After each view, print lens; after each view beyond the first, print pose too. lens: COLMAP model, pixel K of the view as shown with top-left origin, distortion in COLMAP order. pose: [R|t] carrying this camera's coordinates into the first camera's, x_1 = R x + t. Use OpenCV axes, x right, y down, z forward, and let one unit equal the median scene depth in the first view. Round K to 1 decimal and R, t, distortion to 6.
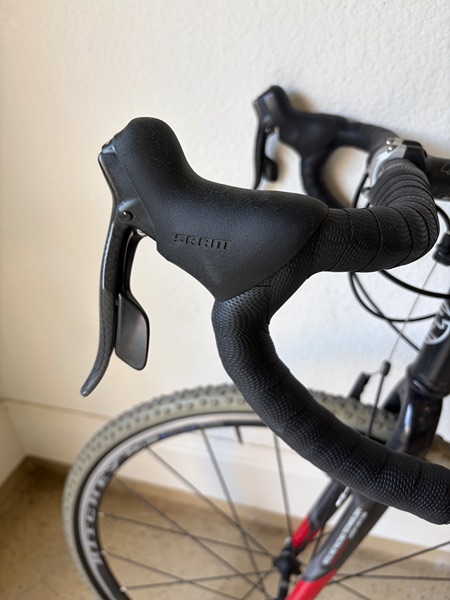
lens RADIAL K [[465.9, 0, 224.5], [0, 465.9, 298.7], [0, 0, 1]] dist [0.040102, -0.052913]
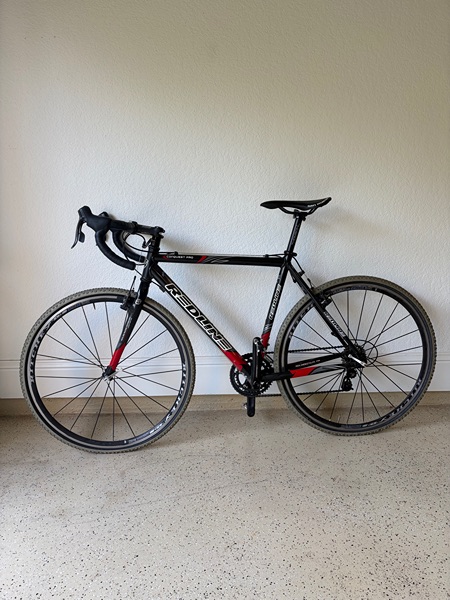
lens RADIAL K [[465.9, 0, 224.2], [0, 465.9, 300.5], [0, 0, 1]] dist [0.040102, -0.052913]
pose [[0.939577, 0.023687, 0.341517, -0.238065], [0.084605, 0.950591, -0.298695, 1.336854], [-0.331718, 0.309541, 0.891150, -2.279490]]
